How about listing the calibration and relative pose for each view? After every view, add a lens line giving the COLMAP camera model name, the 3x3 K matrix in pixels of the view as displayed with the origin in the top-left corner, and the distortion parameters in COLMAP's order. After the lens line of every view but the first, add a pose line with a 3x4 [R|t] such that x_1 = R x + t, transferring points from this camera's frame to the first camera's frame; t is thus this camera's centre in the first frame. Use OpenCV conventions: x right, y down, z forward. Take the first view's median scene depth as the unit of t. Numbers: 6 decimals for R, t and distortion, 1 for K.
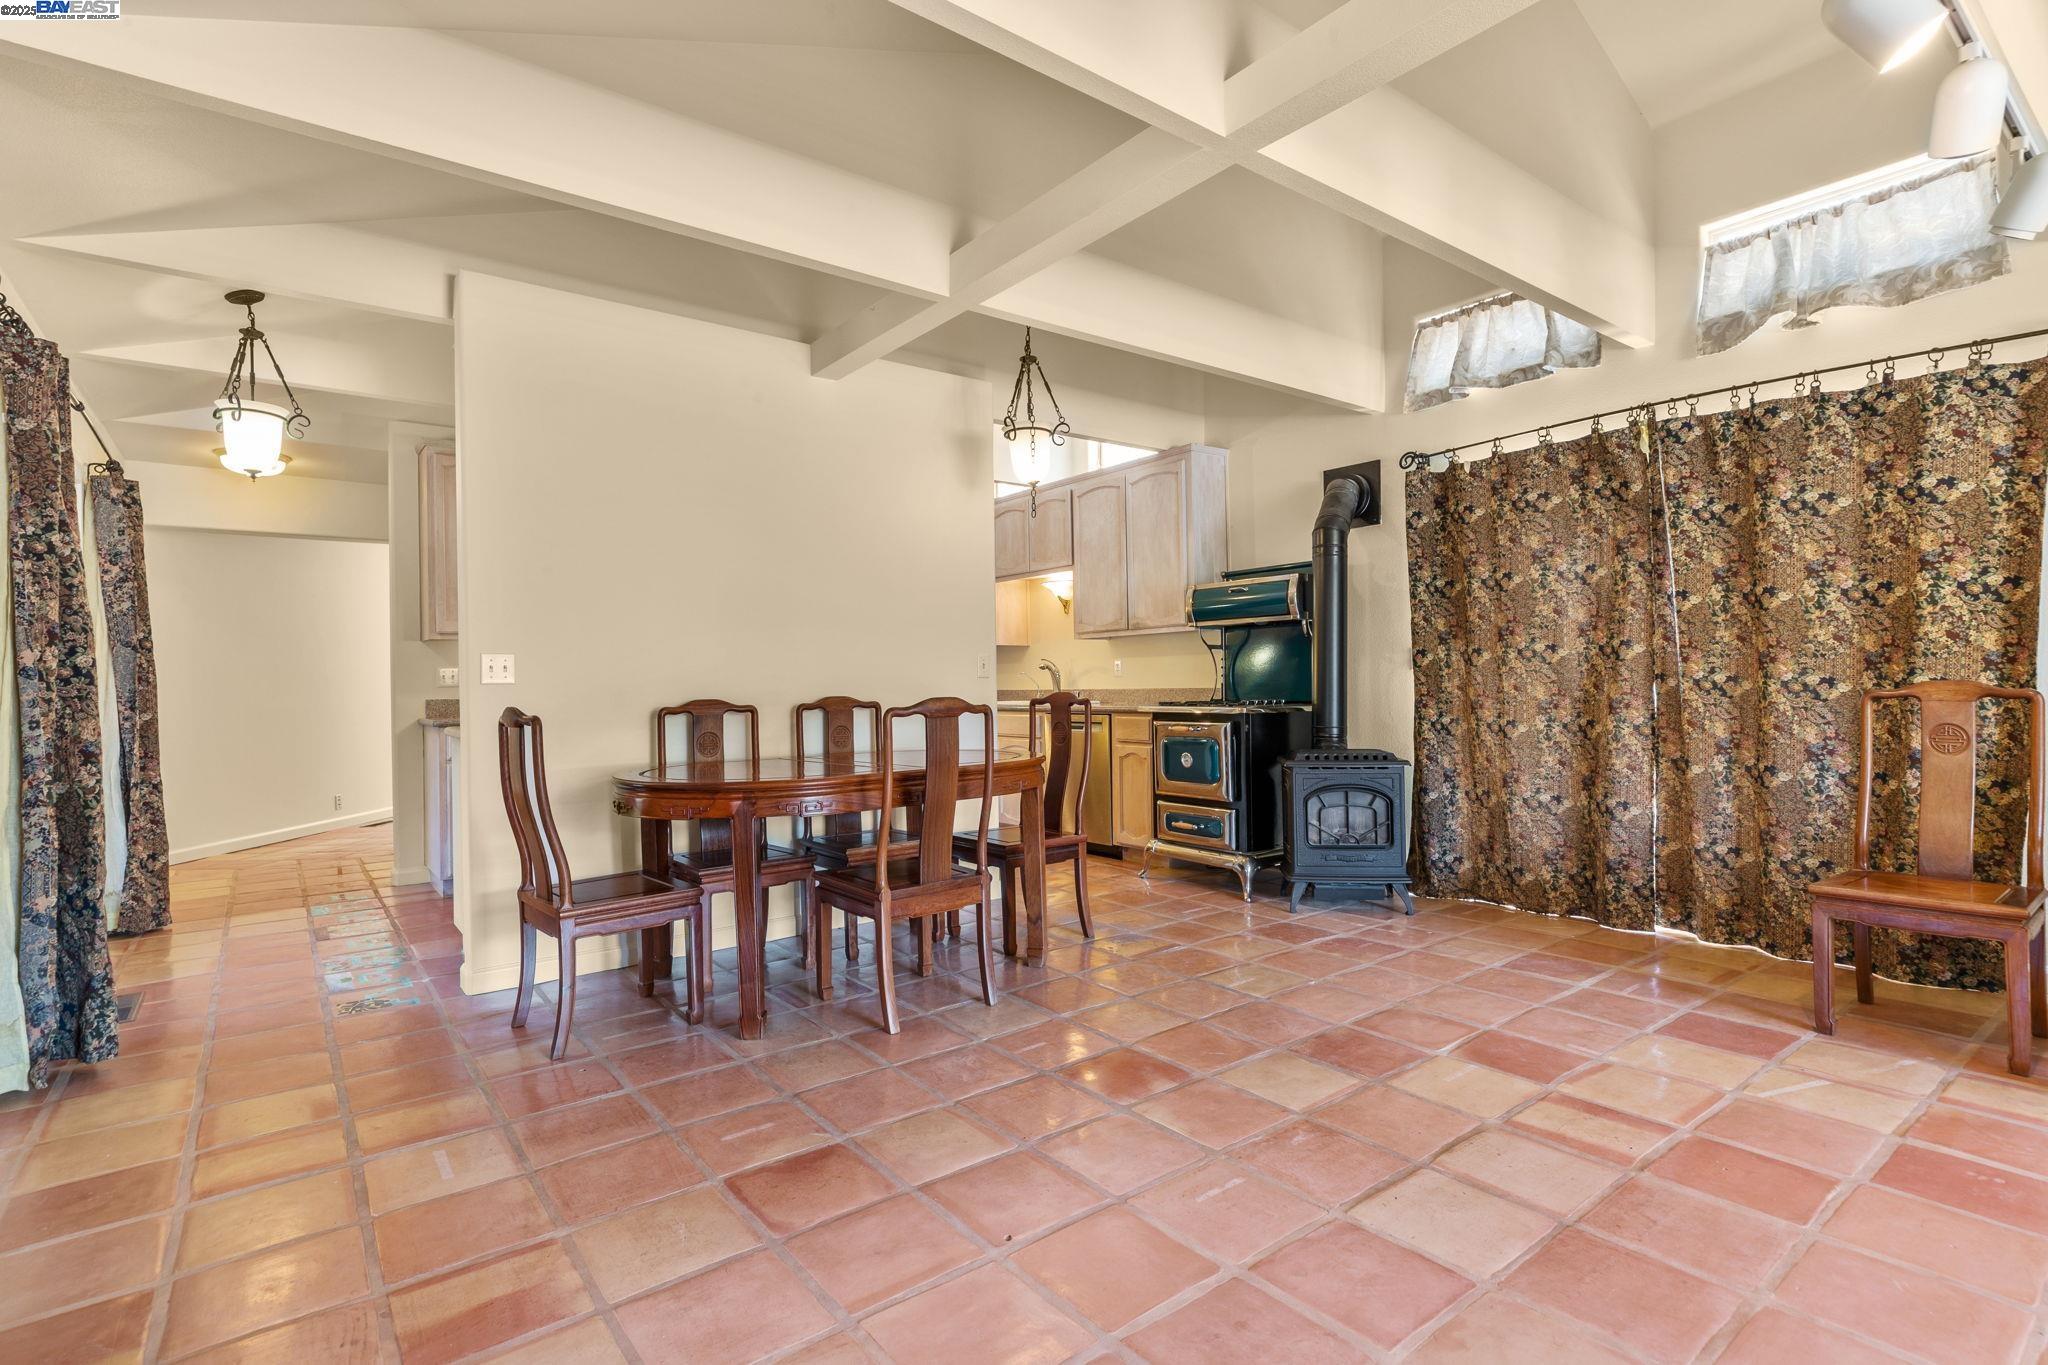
lens RADIAL K [[978.4, 0, 1021.2], [0, 978.4, 690.7], [0, 0, 1]] dist [-0.002724, 0.000148]
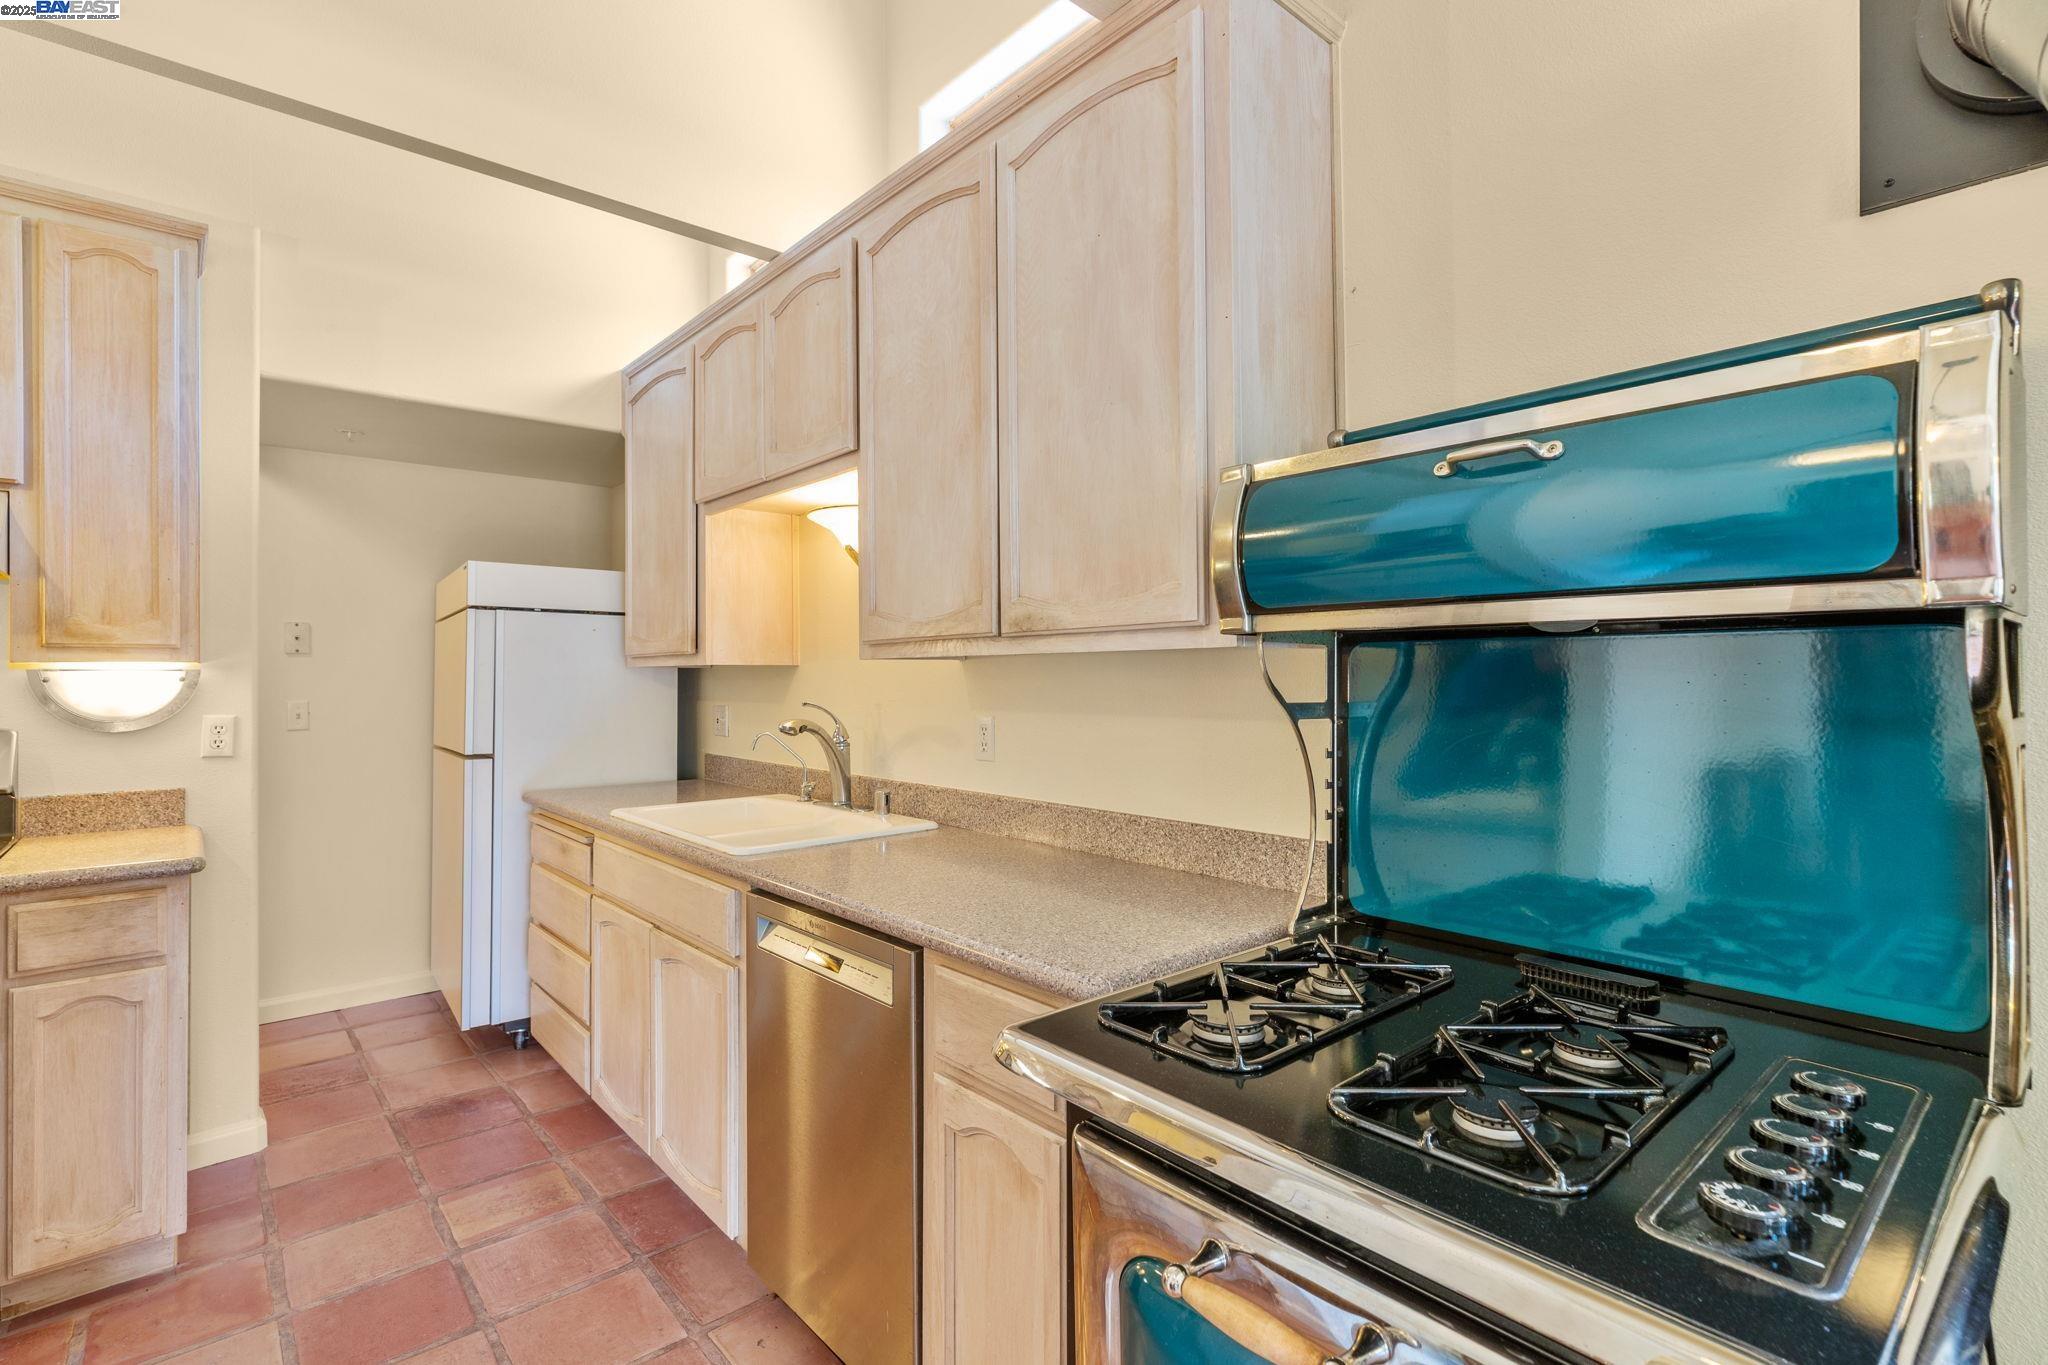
lens RADIAL K [[947.9, 0, 1022.5], [0, 947.9, 666.0], [0, 0, 1]] dist [0.000325, -0.001057]
pose [[0.997559, 0.011475, 0.068885, 0.101805], [-0.010253, 0.999784, -0.018054, -0.050579], [-0.069077, 0.017304, 0.997461, 0.740716]]
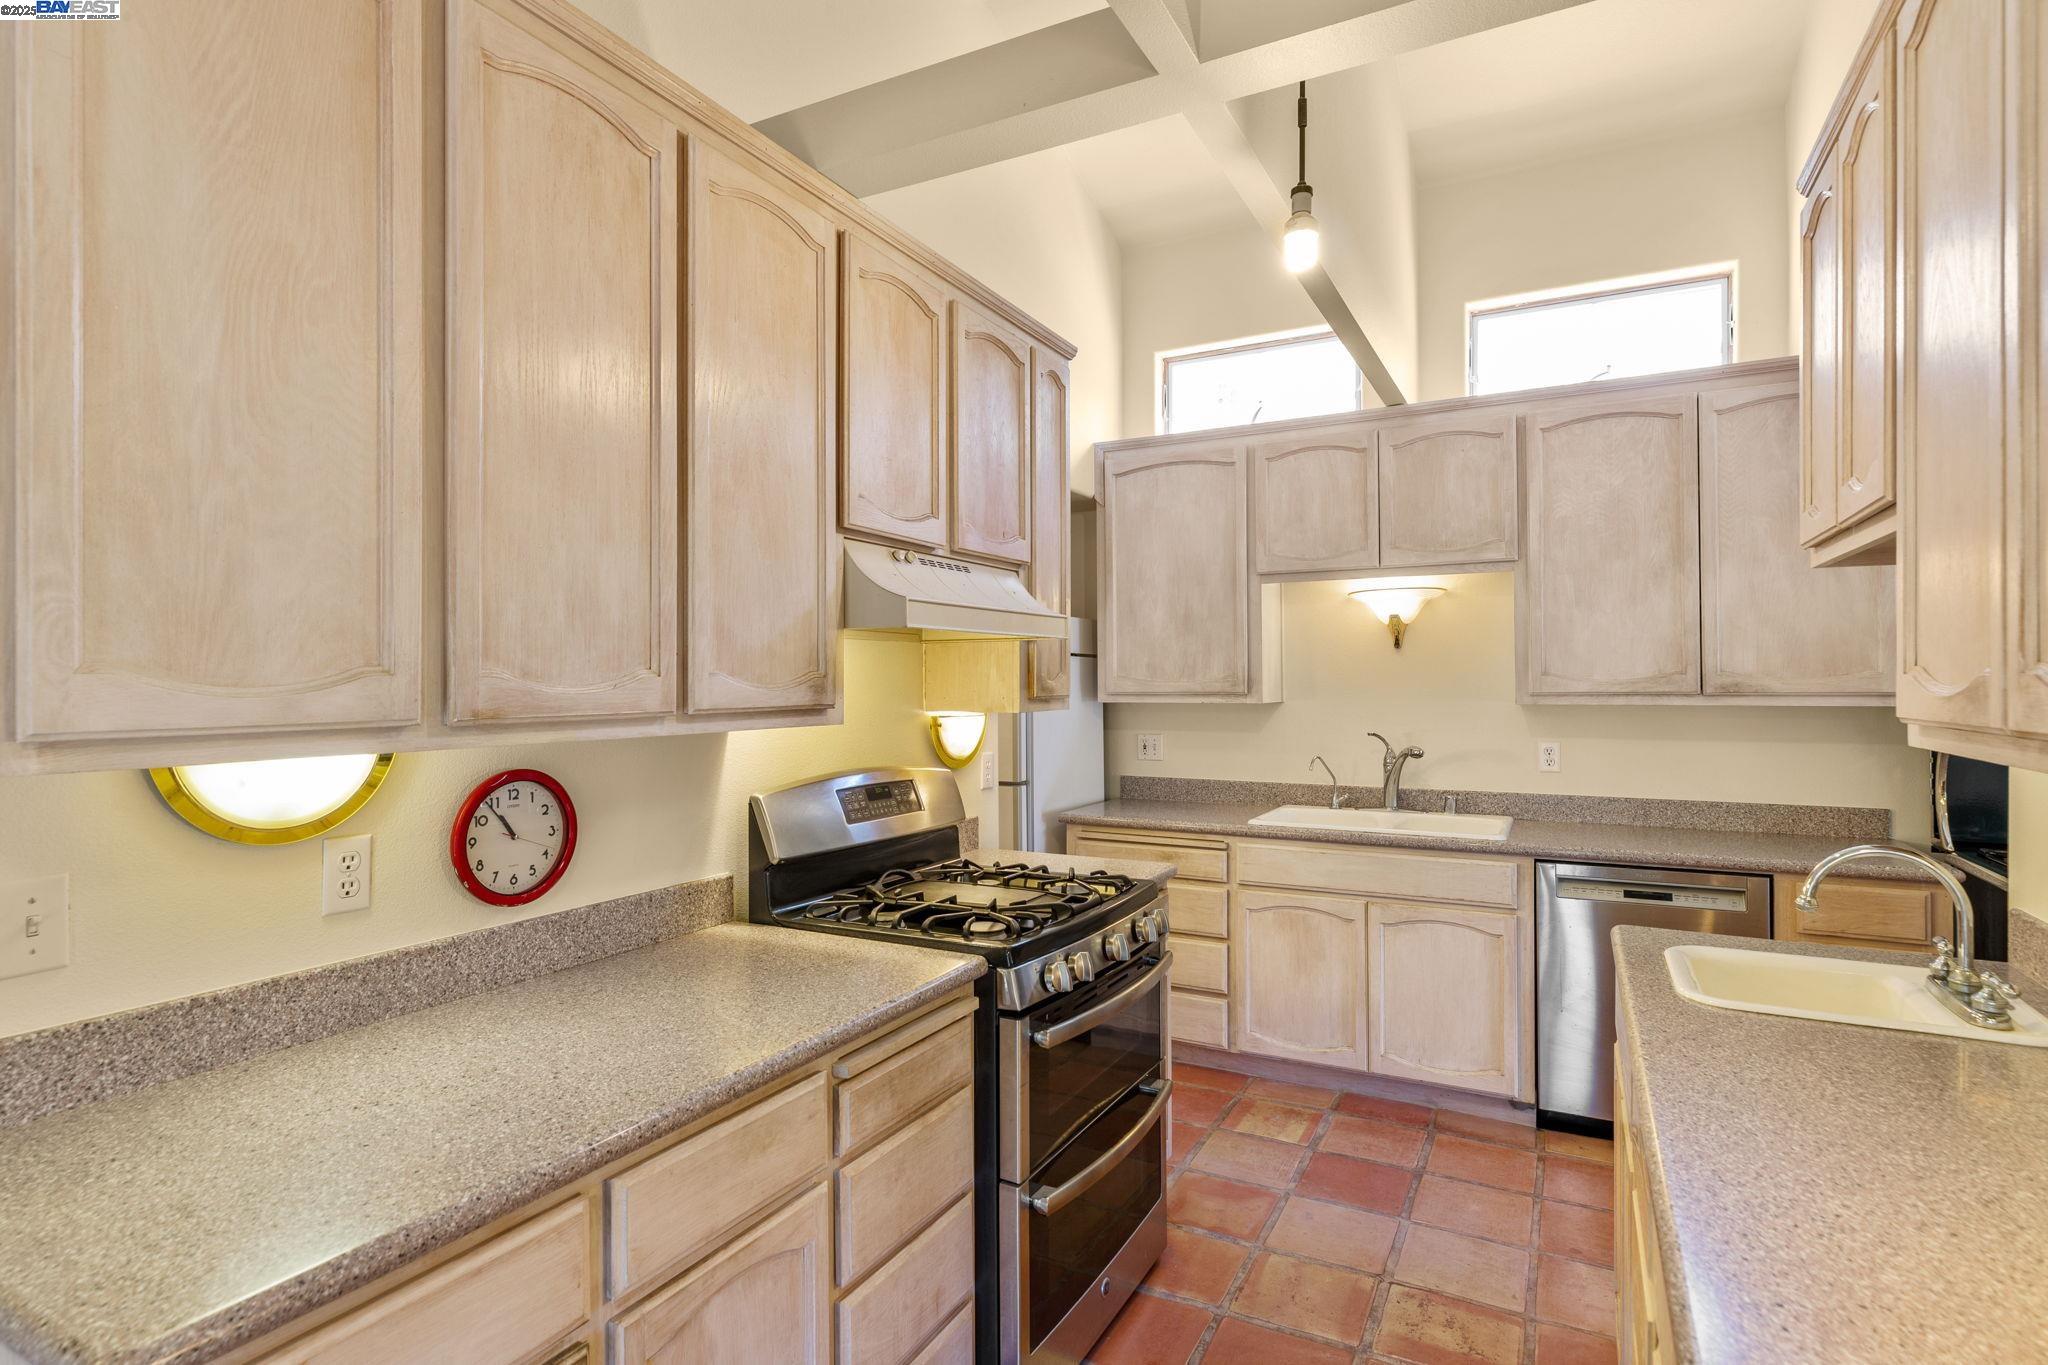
lens RADIAL K [[1046.7, 0, 1017.6], [0, 1046.7, 673.2], [0, 0, 1]] dist [-0.001160, 0.000927]
pose [[0.909221, 0.016863, 0.415972, -0.470785], [-0.008834, 0.999736, -0.021220, -0.062312], [-0.416220, 0.015619, 0.909130, 0.689418]]
